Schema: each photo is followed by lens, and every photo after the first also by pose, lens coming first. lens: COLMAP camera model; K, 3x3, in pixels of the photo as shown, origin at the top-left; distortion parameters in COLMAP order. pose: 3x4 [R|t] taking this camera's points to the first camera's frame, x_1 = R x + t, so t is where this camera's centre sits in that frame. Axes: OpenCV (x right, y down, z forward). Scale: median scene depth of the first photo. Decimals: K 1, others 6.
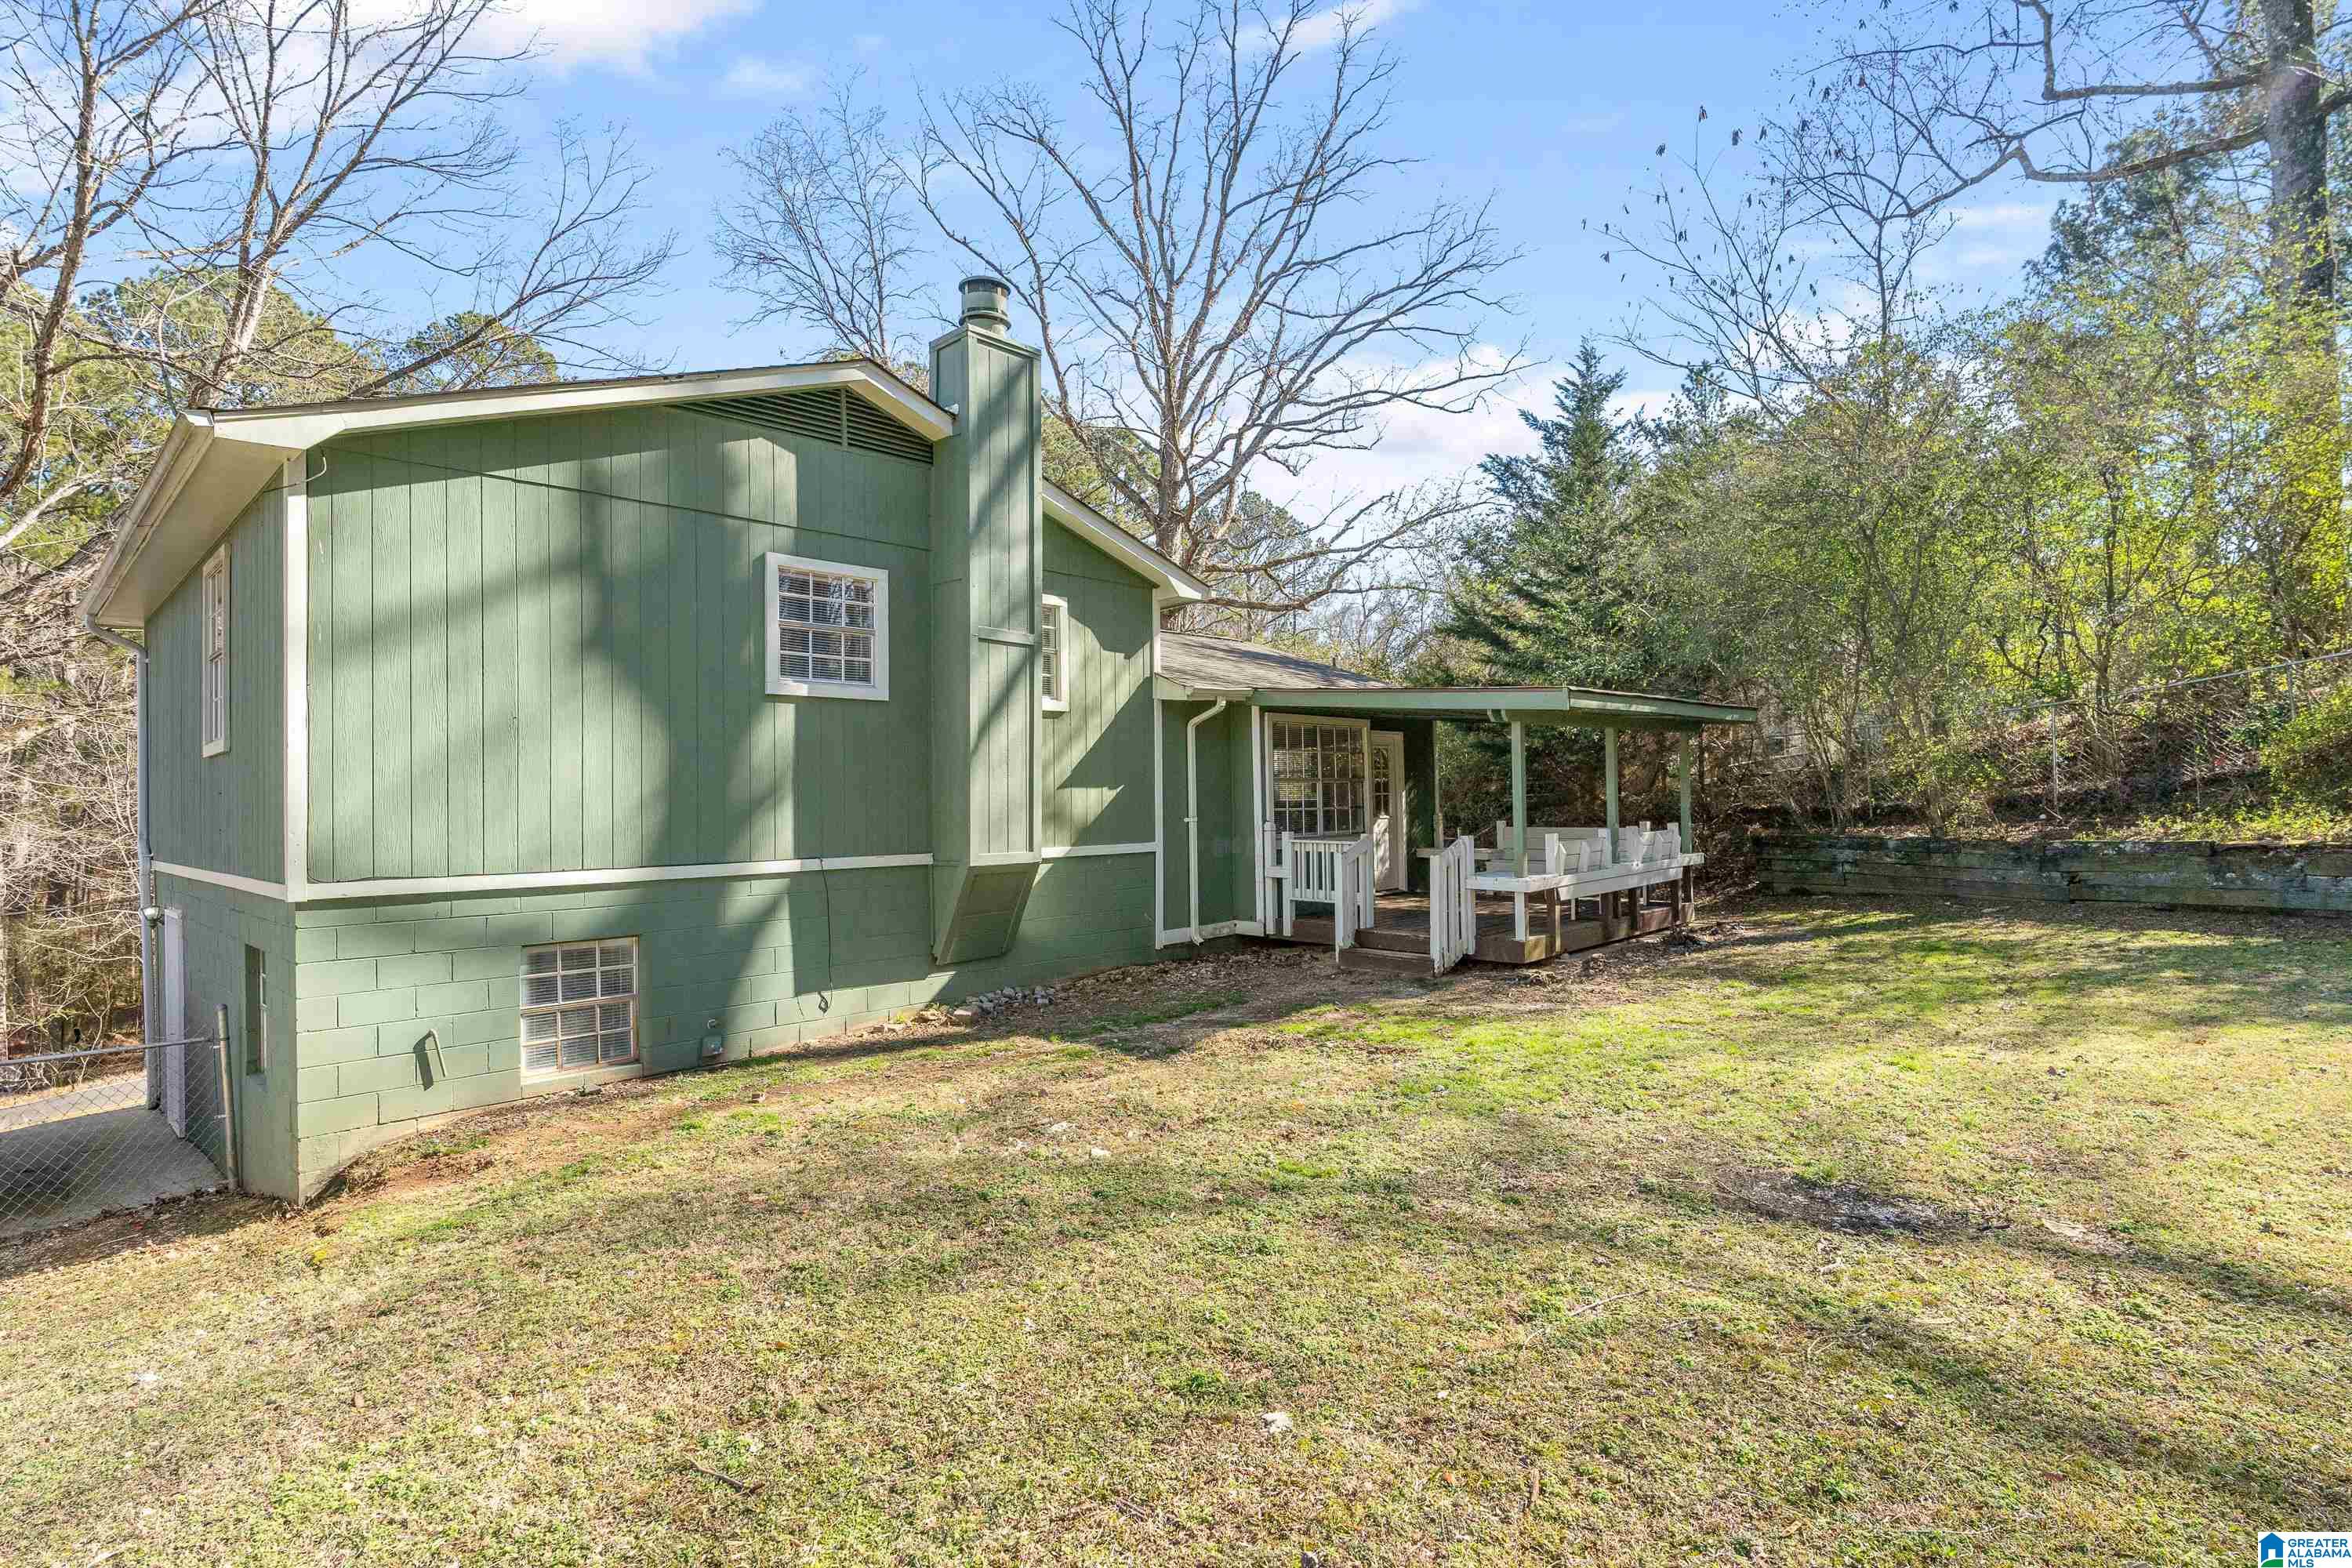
lens RADIAL K [[1171.0, 0, 1176.3], [0, 1171.0, 788.3], [0, 0, 1]] dist [-0.013717, 0.000256]
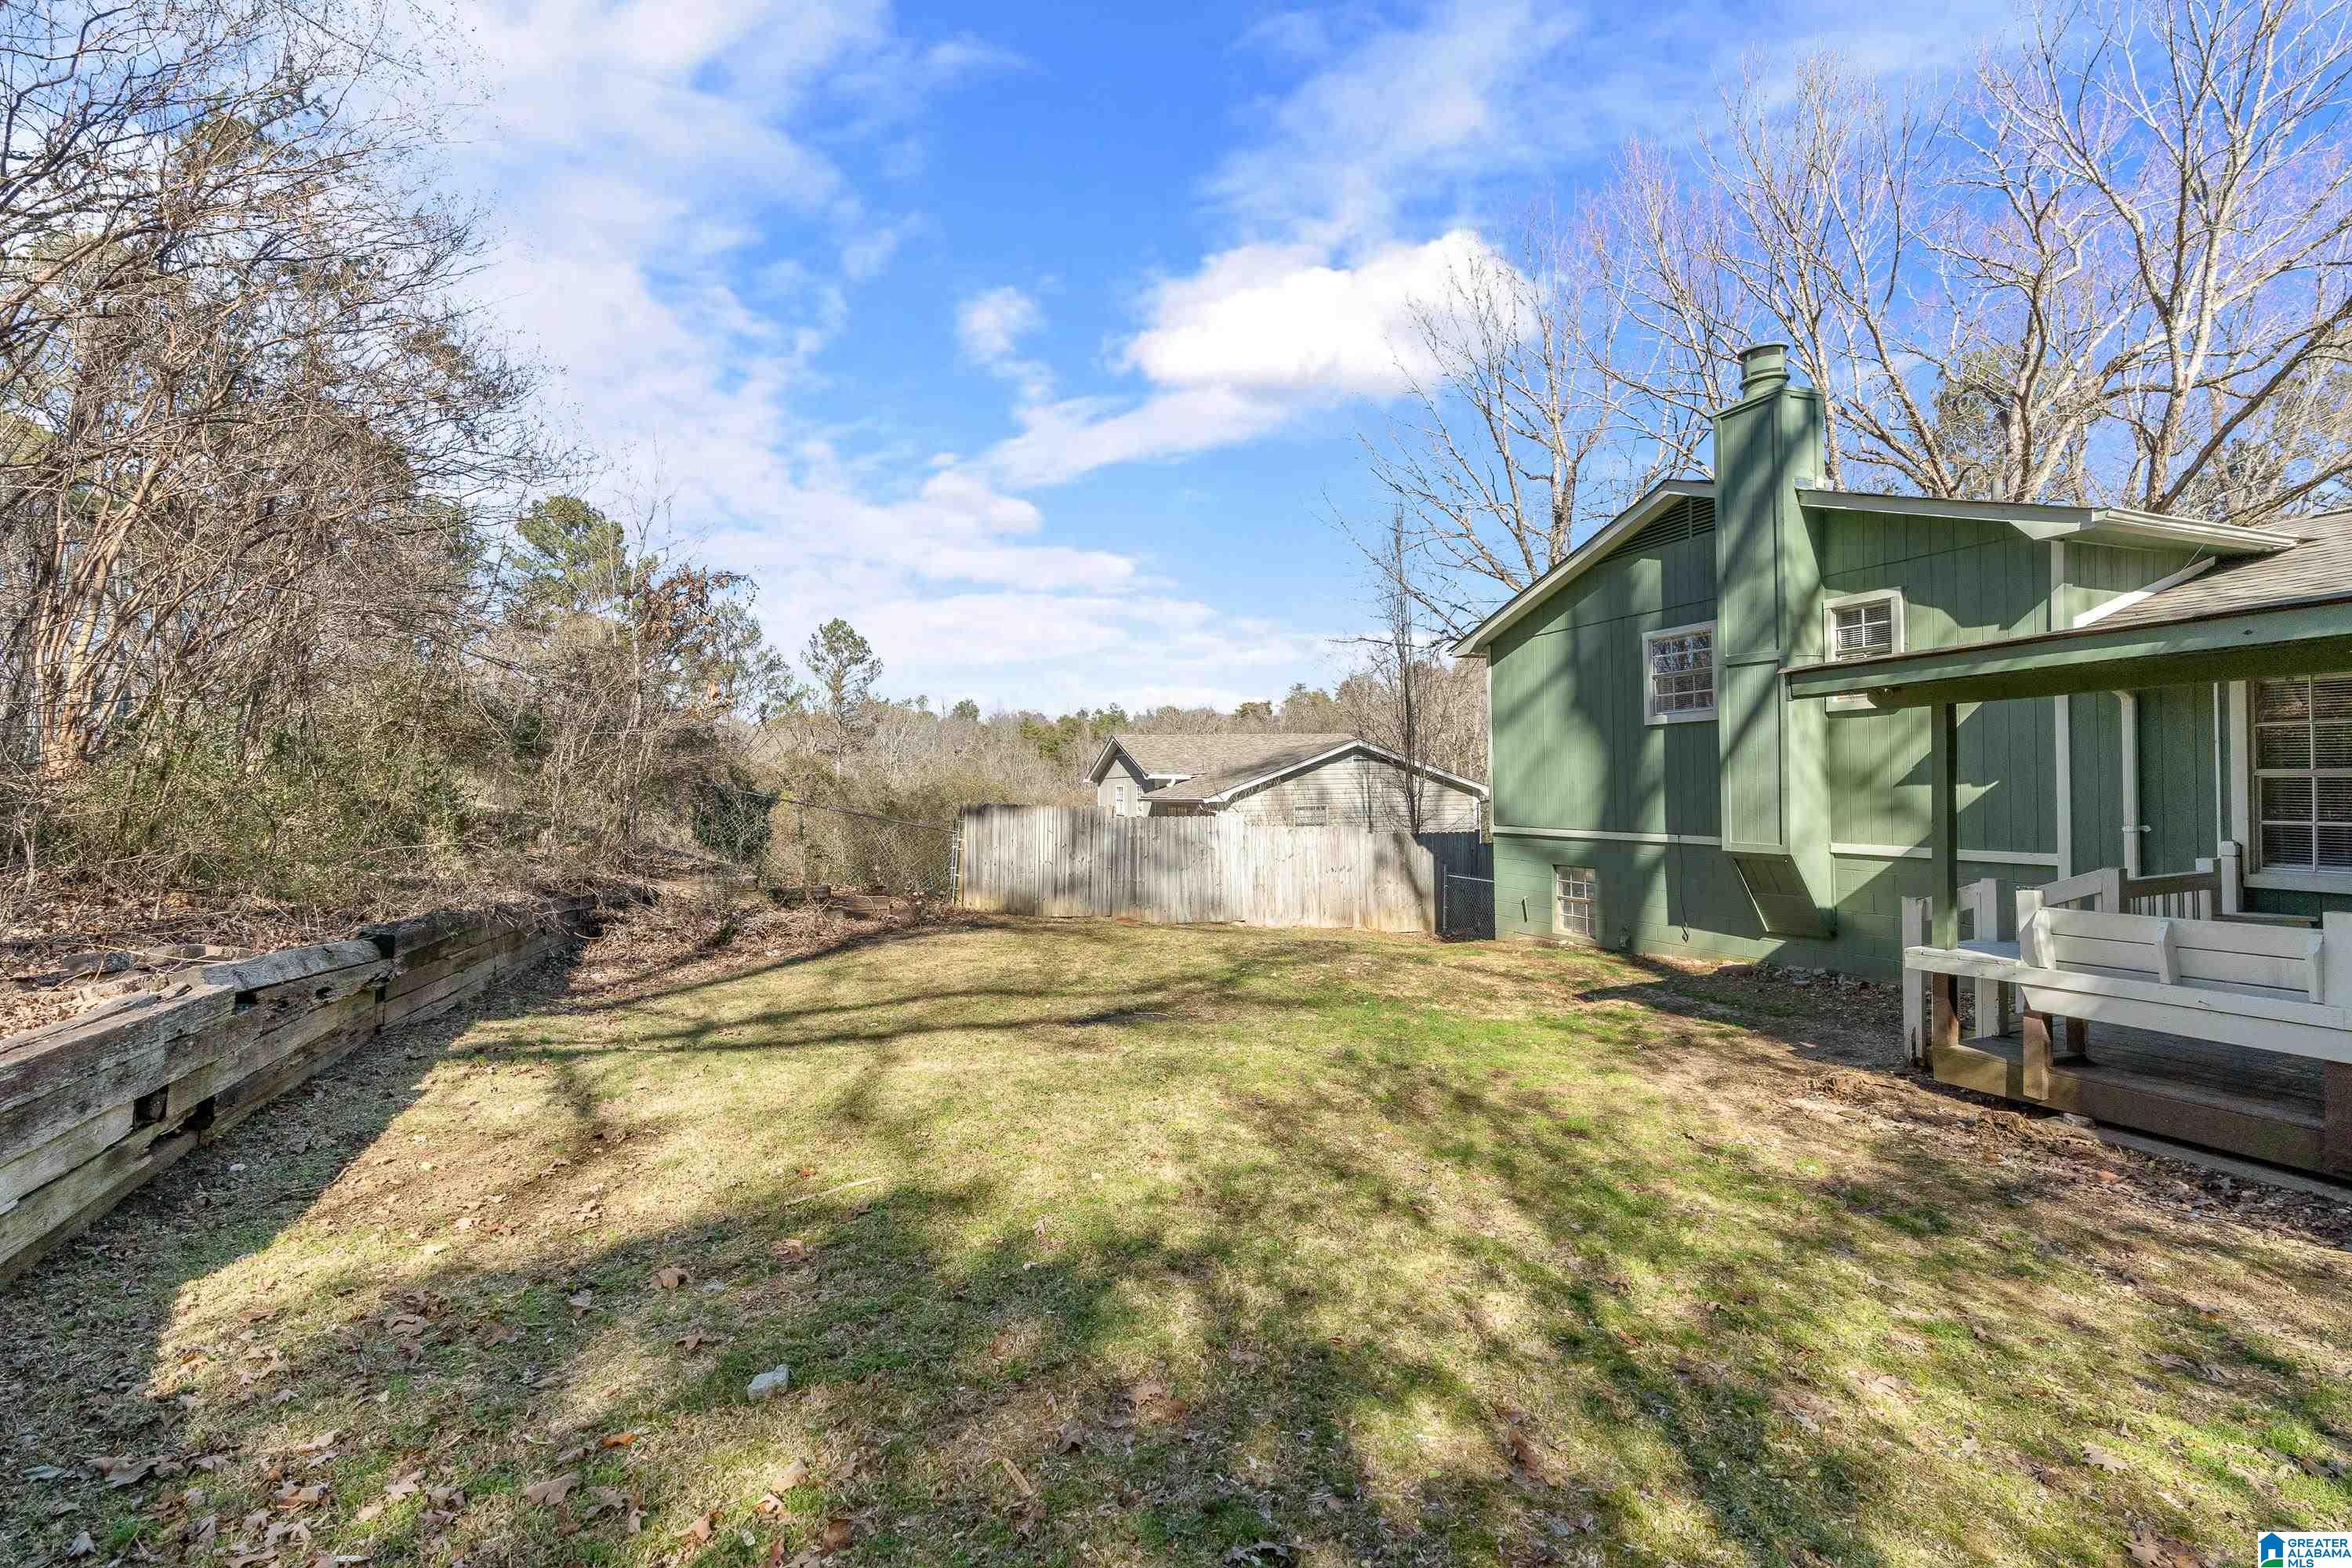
lens RADIAL K [[1084.3, 0, 1174.1], [0, 1084.3, 780.0], [0, 0, 1]] dist [-0.001069, -0.000127]
pose [[-0.437810, 0.024718, -0.898728, 0.971728], [0.038333, 0.999226, 0.008808, -0.035368], [0.898250, -0.030595, -0.438418, 0.856643]]
